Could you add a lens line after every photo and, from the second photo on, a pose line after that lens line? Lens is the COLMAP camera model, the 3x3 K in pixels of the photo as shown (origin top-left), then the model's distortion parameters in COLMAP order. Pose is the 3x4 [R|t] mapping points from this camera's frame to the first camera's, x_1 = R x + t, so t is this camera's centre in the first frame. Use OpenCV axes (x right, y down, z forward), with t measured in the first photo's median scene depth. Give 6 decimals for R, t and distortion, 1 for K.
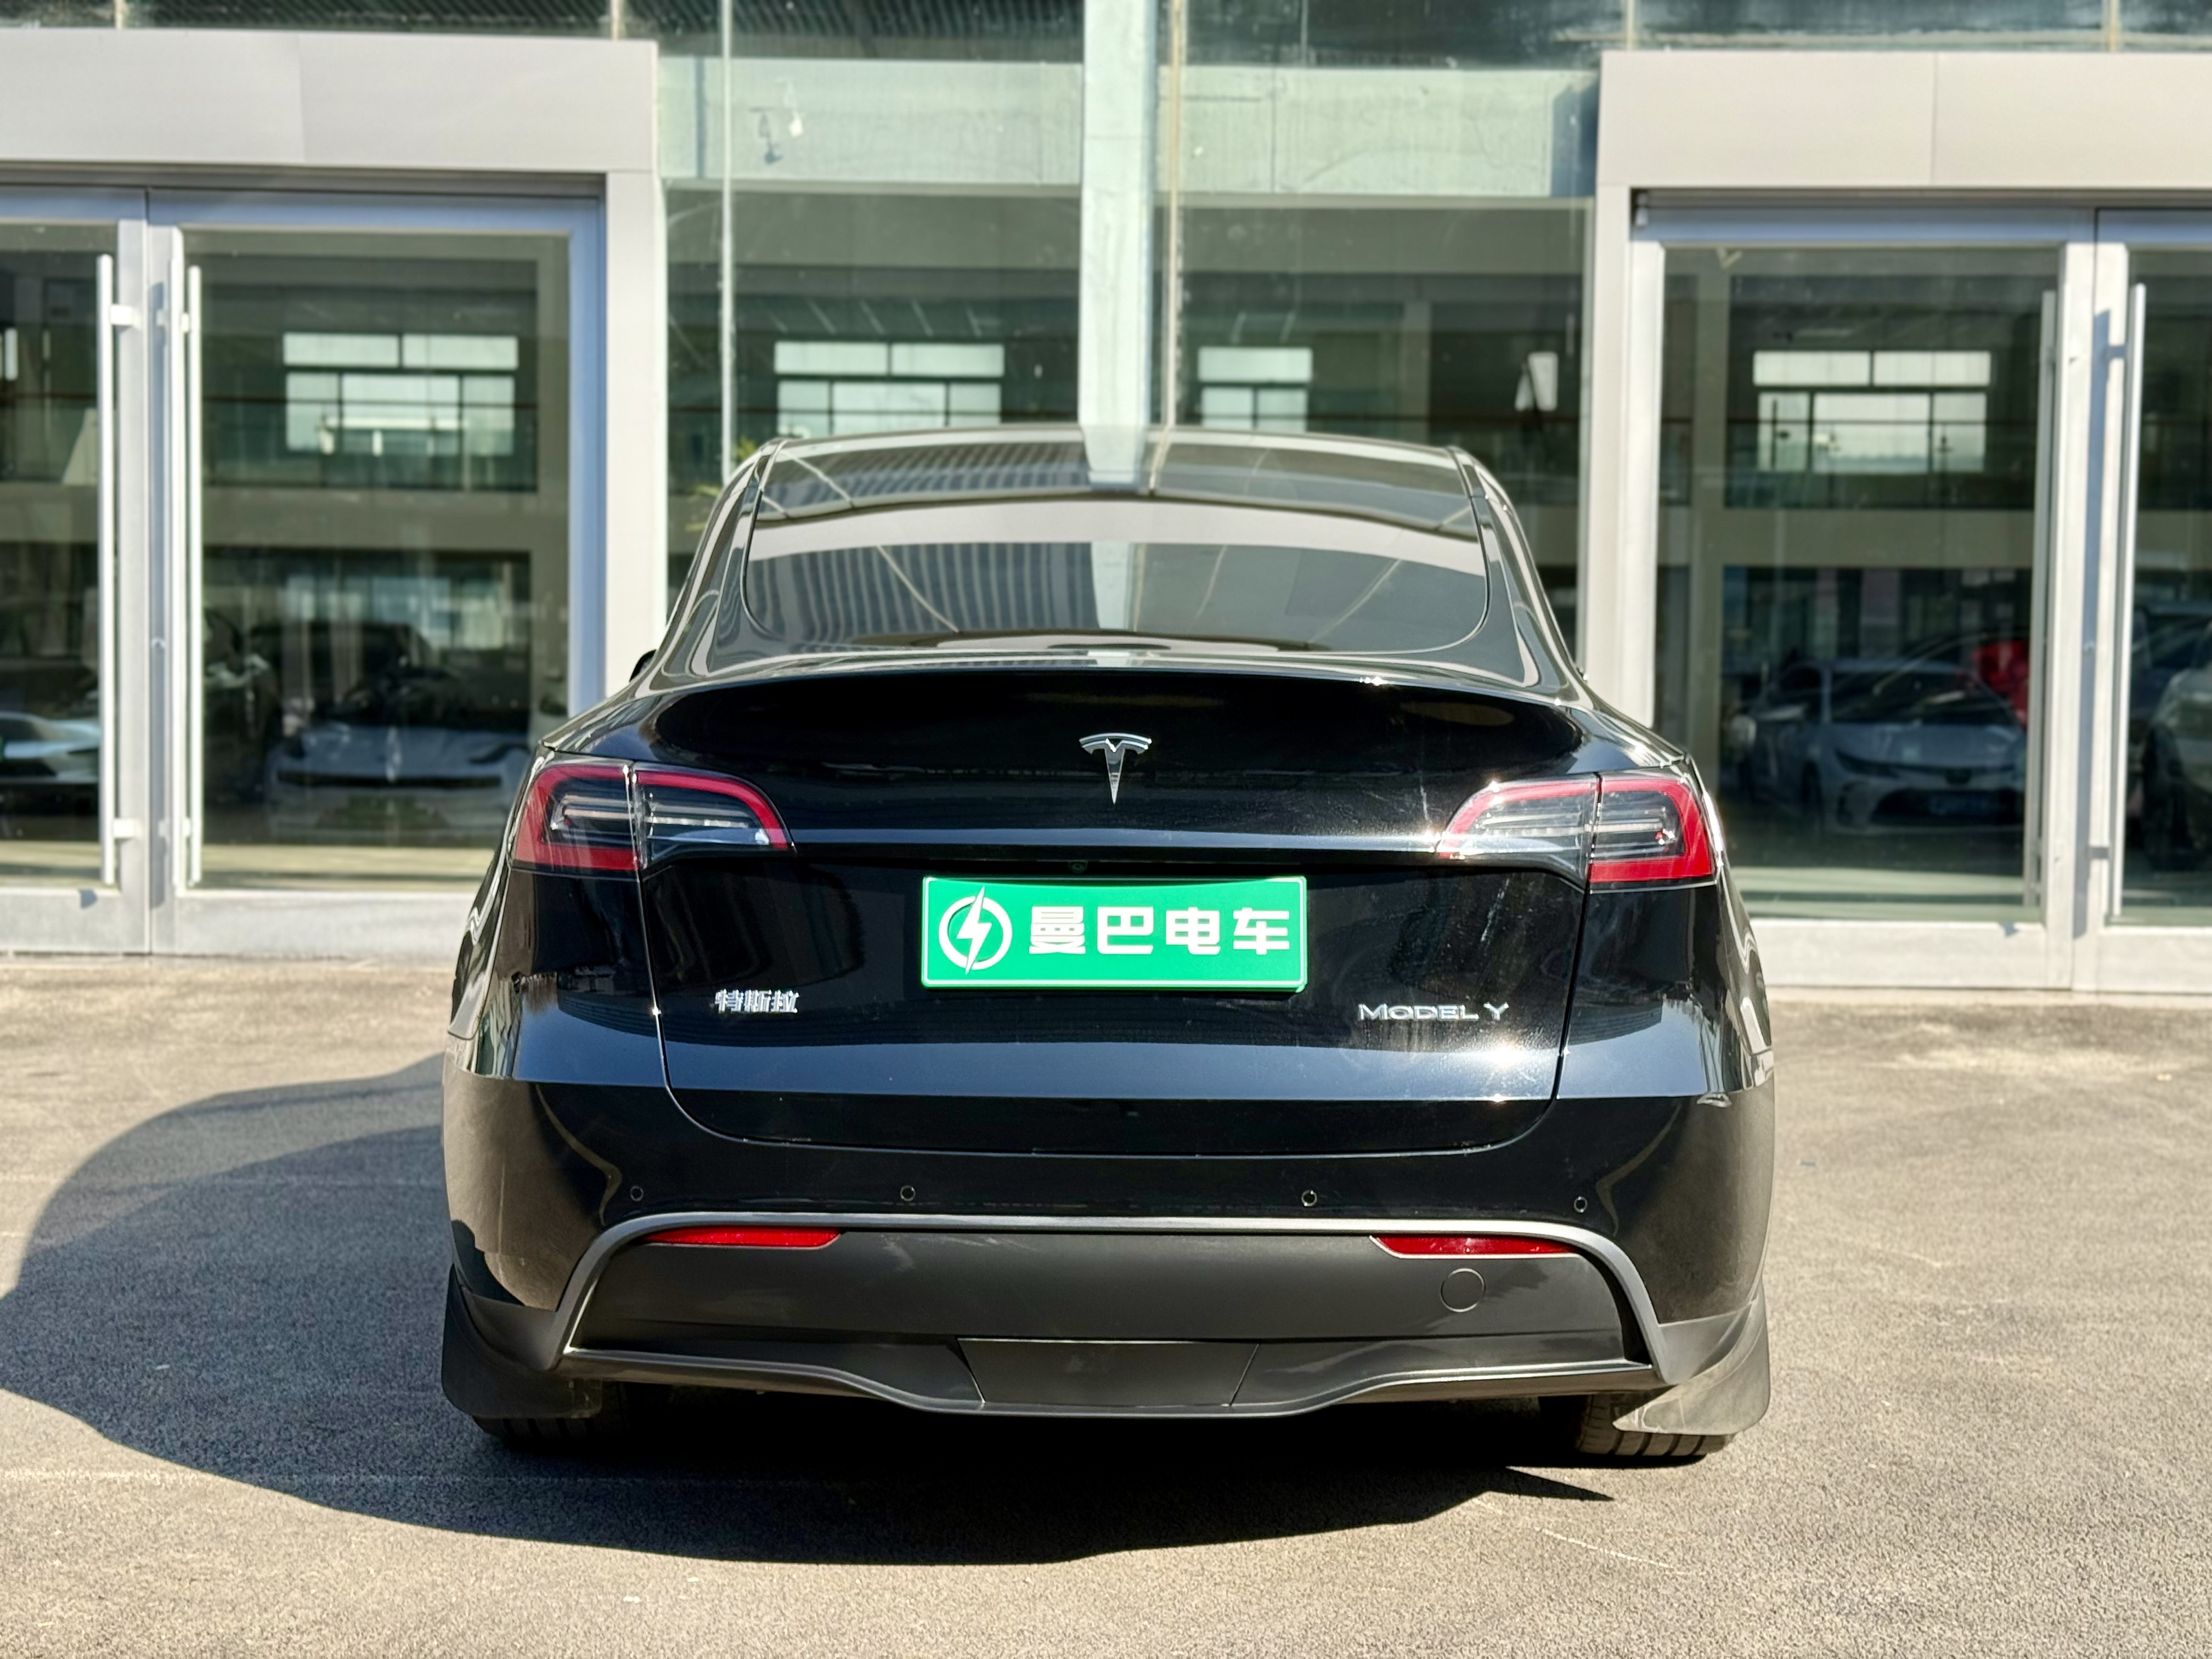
lens RADIAL K [[3089.2, 0, 1107.1], [0, 3089.2, 855.3], [0, 0, 1]] dist [0.111573, 0.000000]
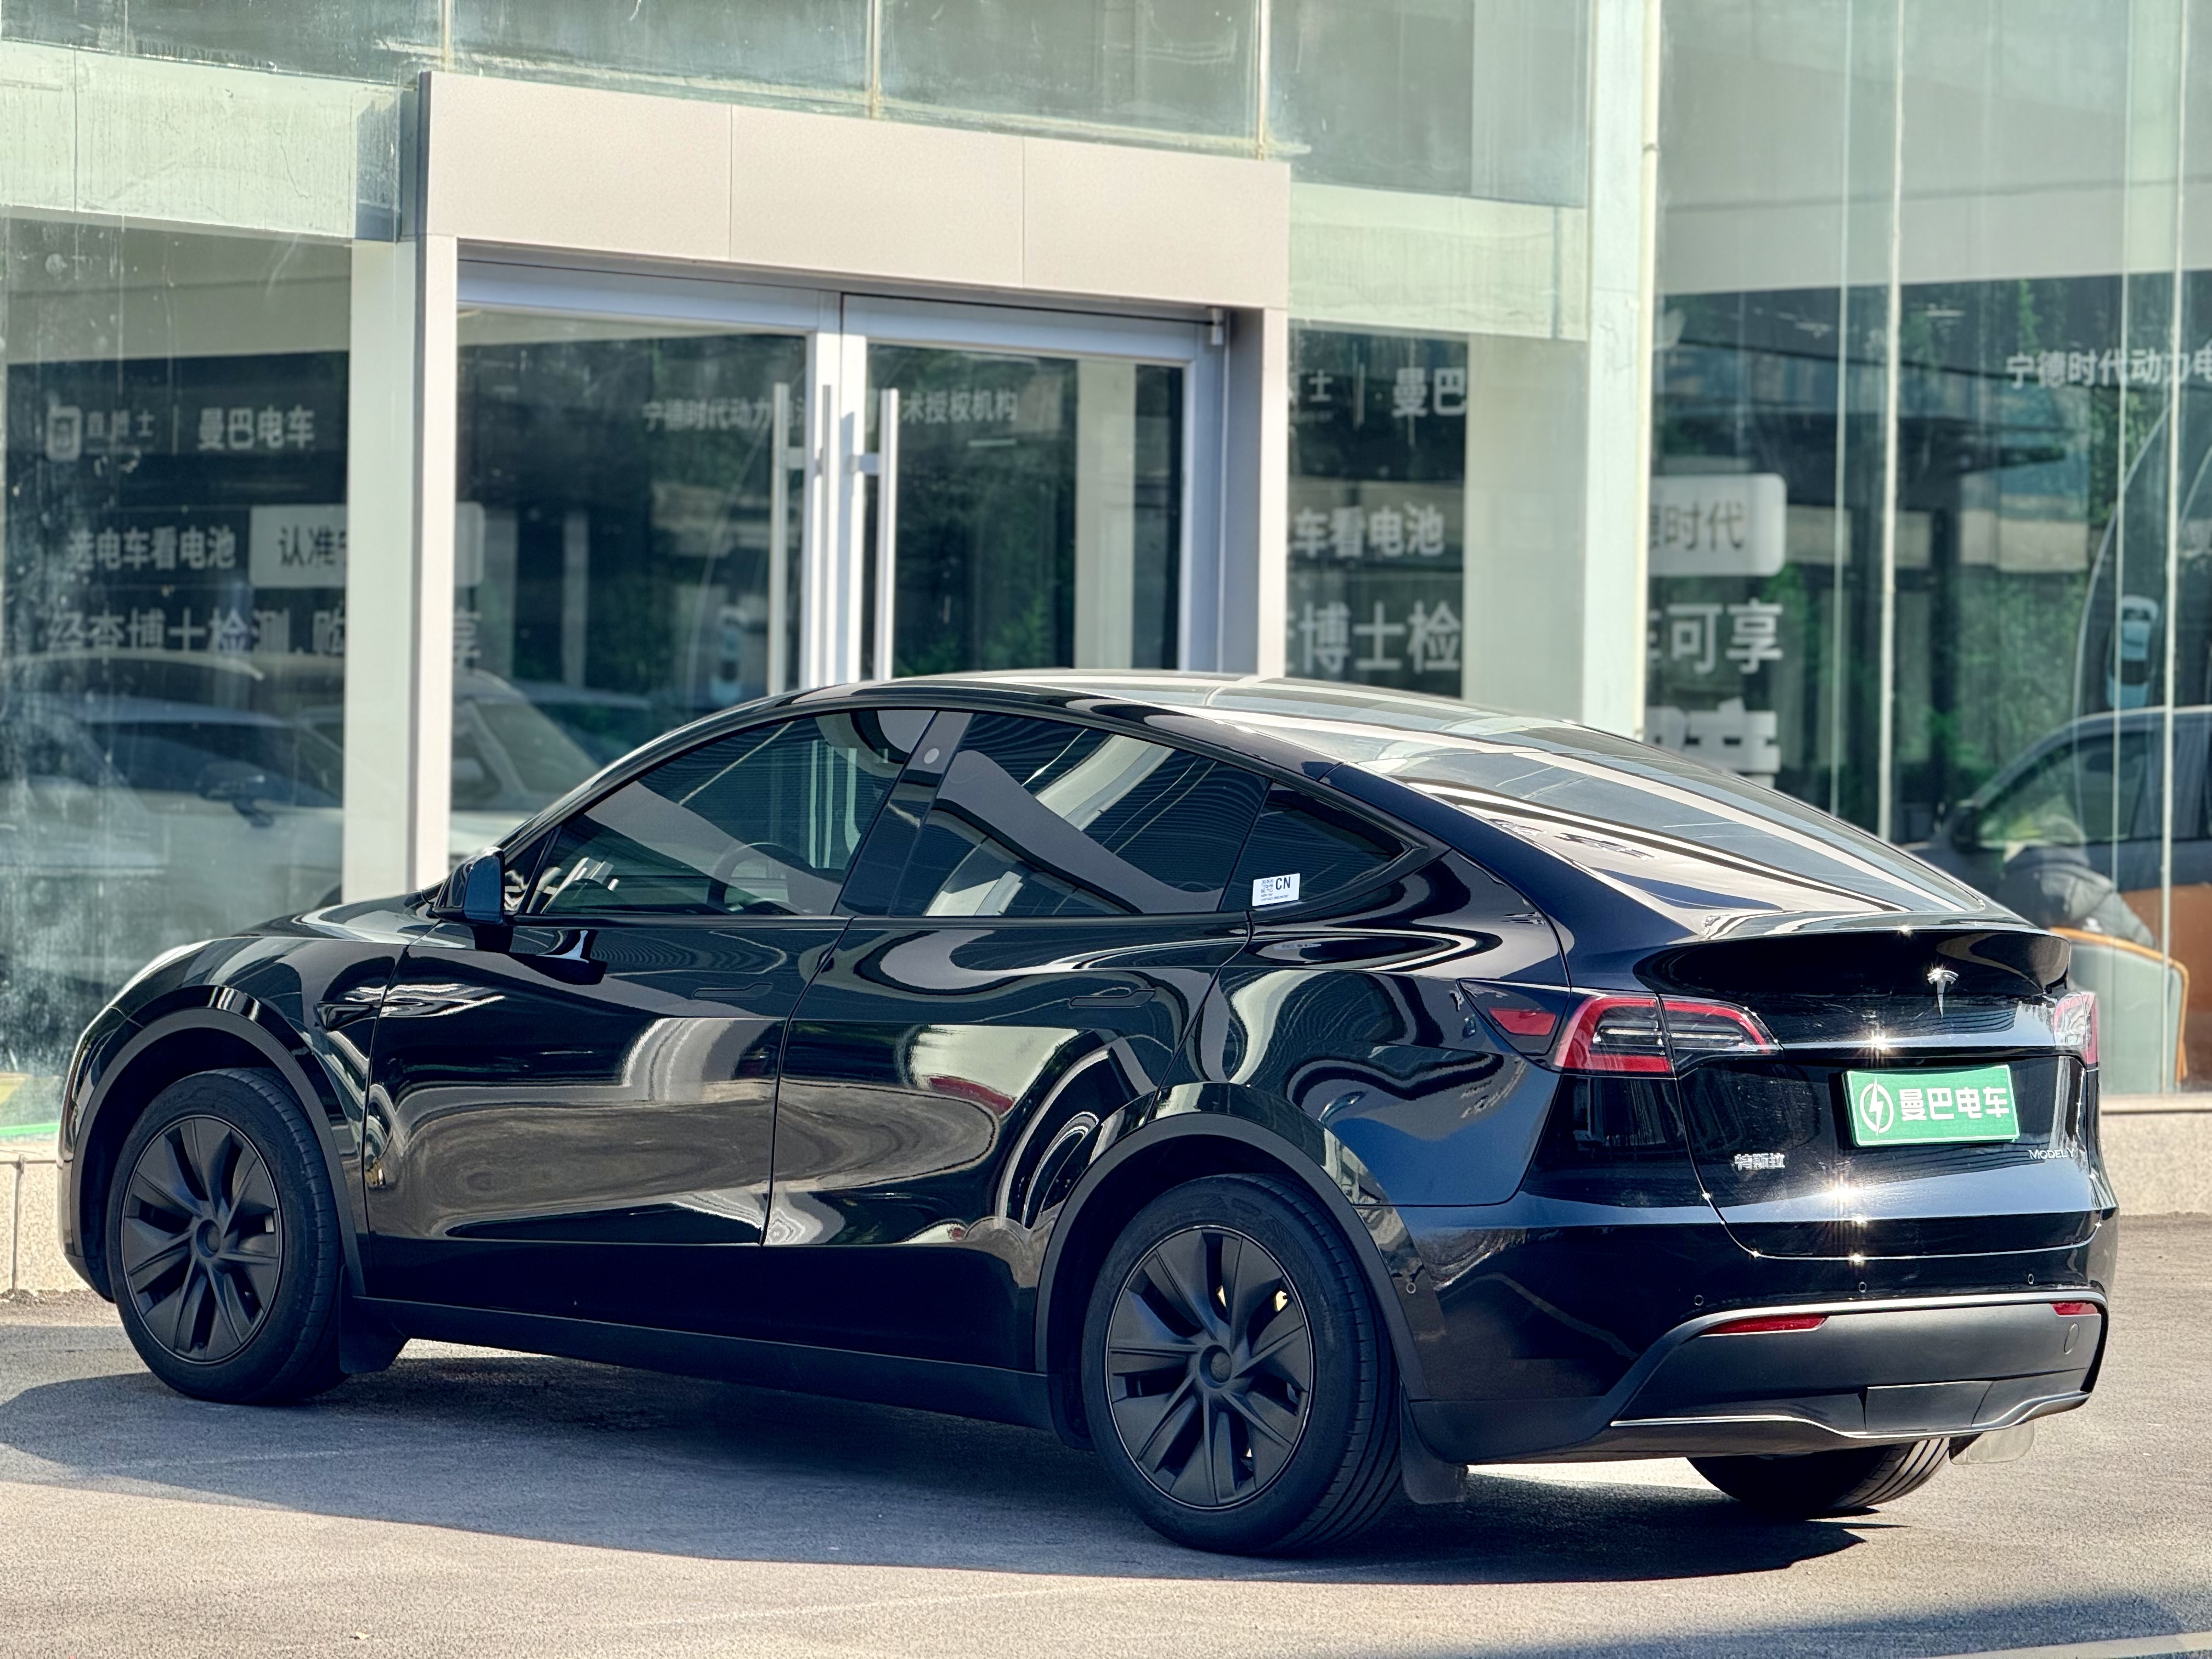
lens RADIAL K [[7798.4, 0, 1094.4], [0, 7798.4, 832.4], [0, 0, 1]] dist [0.273879, 0.000000]
pose [[0.694757, -0.003061, 0.719238, -1.169353], [0.025486, 0.999468, -0.020365, -0.015577], [-0.718793, 0.032479, 0.694465, -0.517166]]
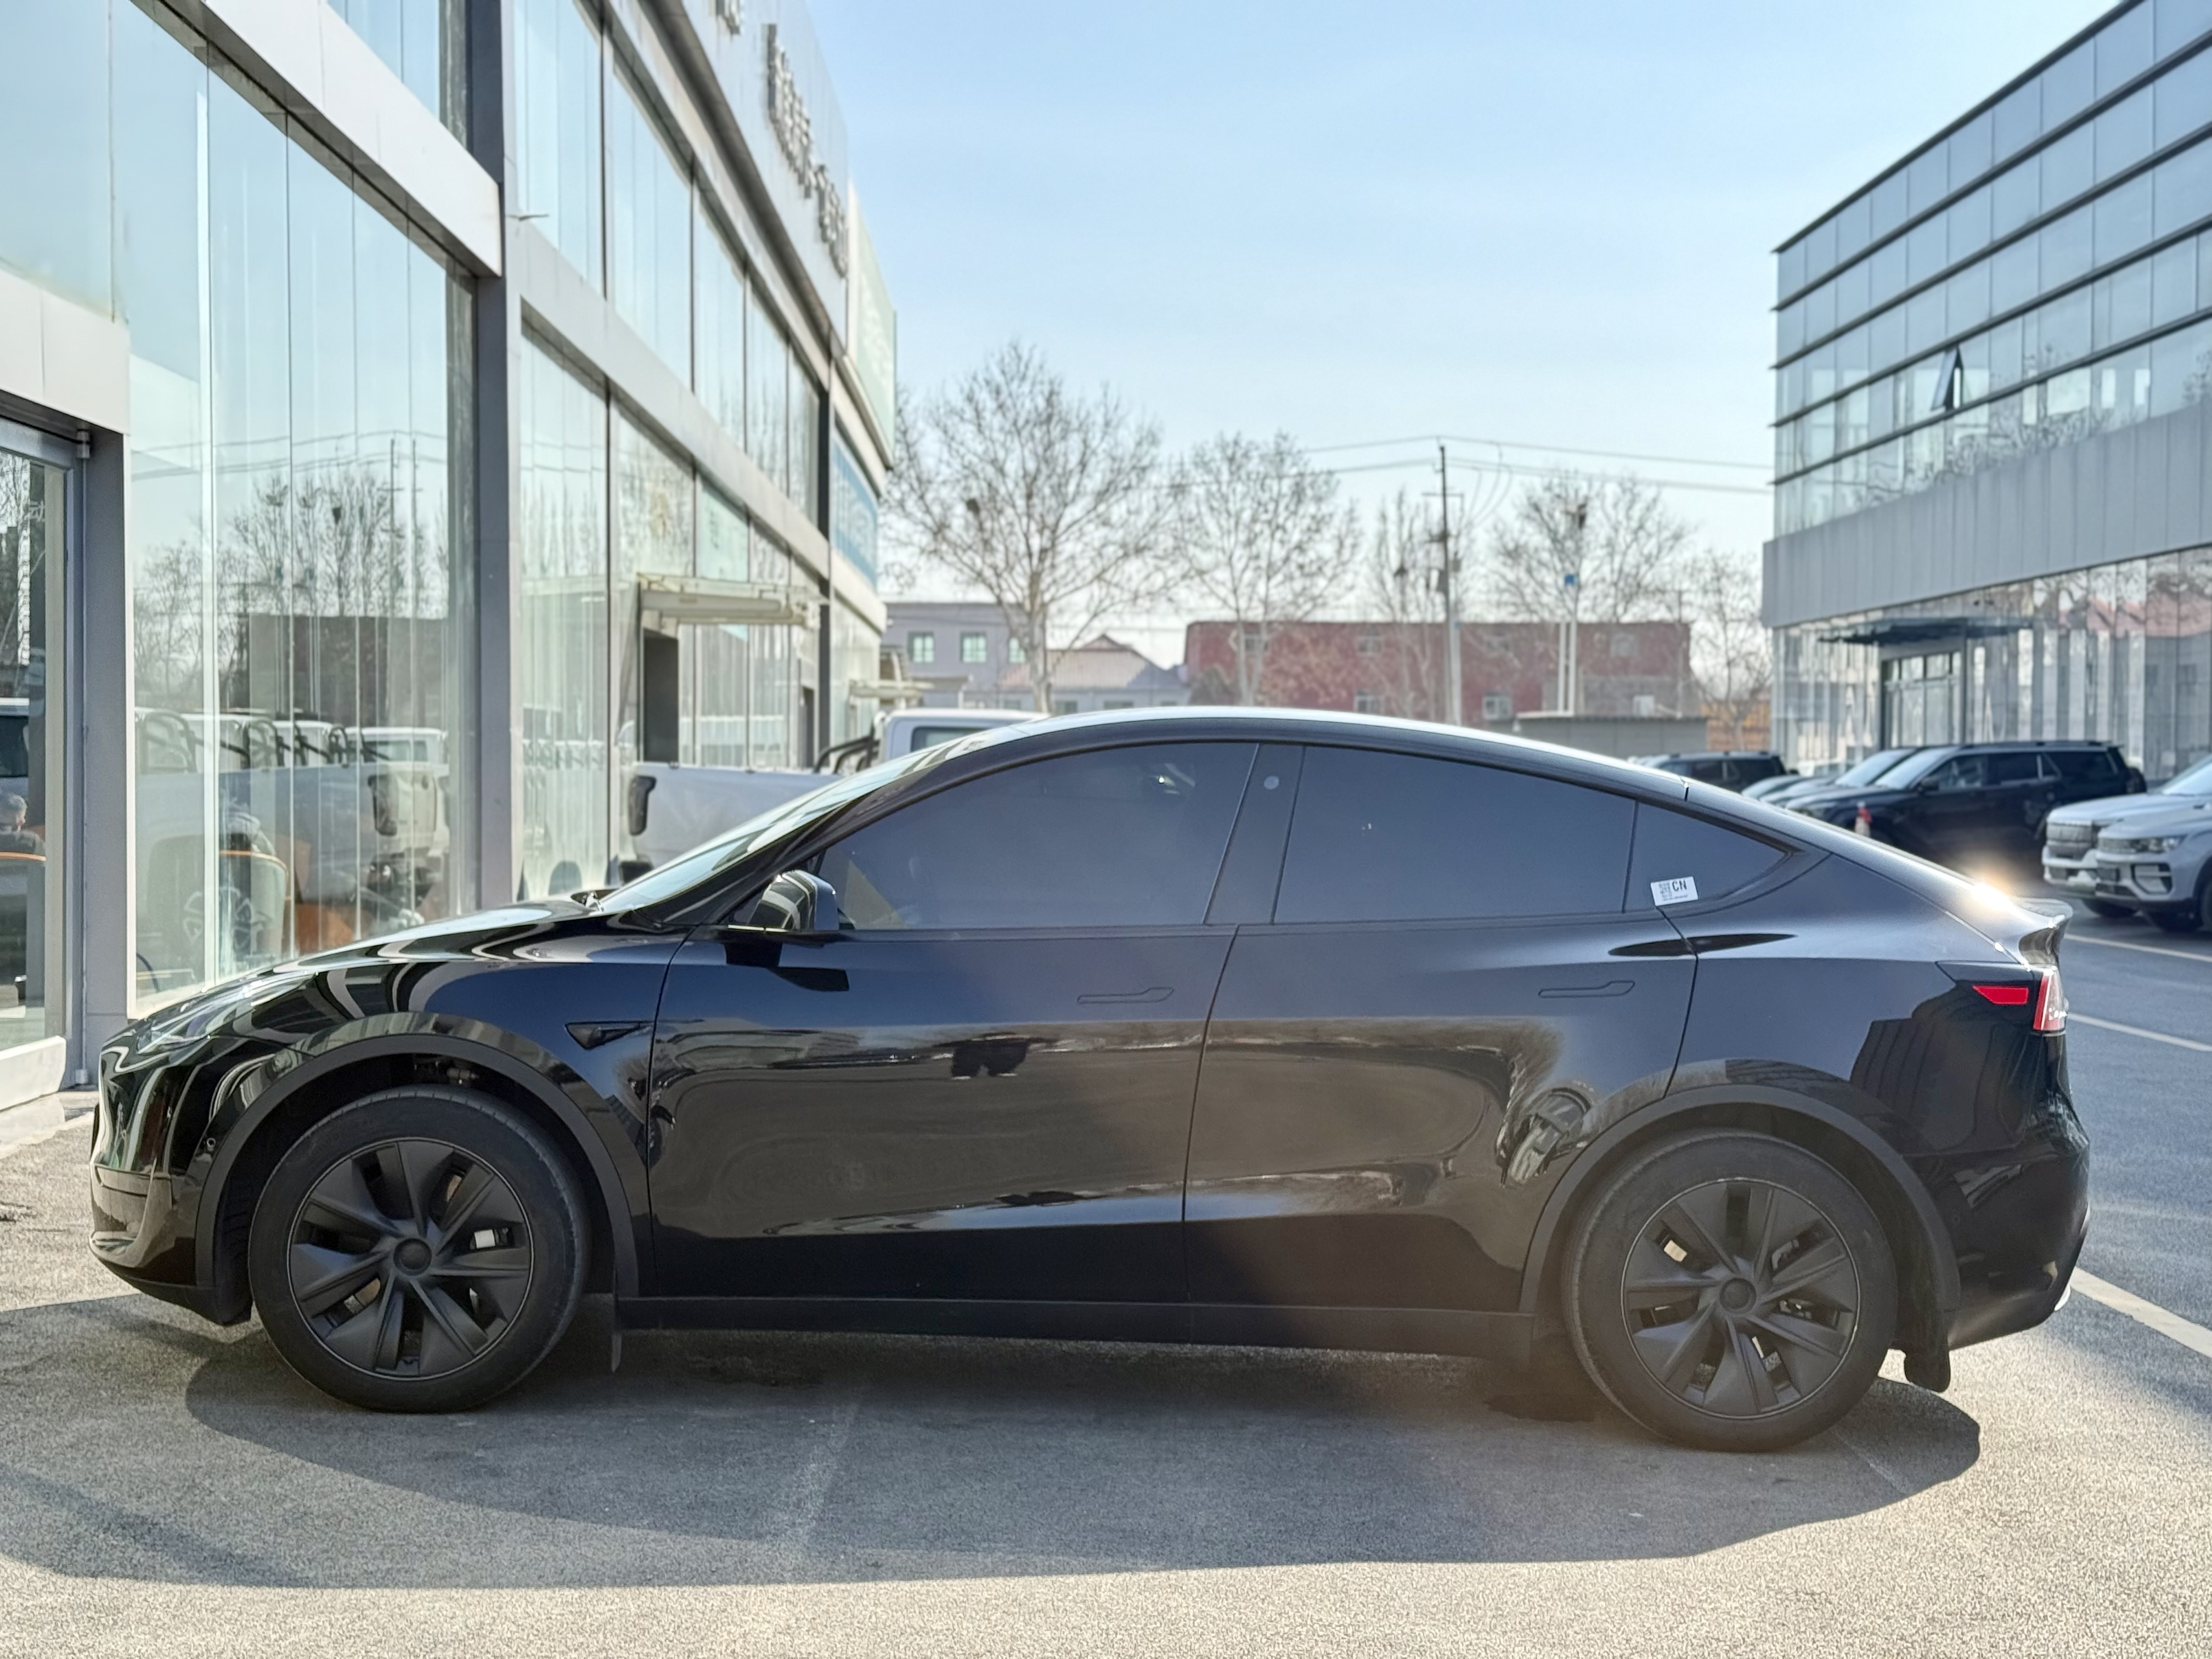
lens RADIAL K [[3089.2, 0, 1113.3], [0, 3089.2, 824.6], [0, 0, 1]] dist [0.111573, 0.000000]
pose [[-0.038594, -0.026221, 0.998911, -0.782000], [0.040605, 0.998789, 0.027787, -0.074827], [-0.998430, 0.041633, -0.037483, 0.653200]]
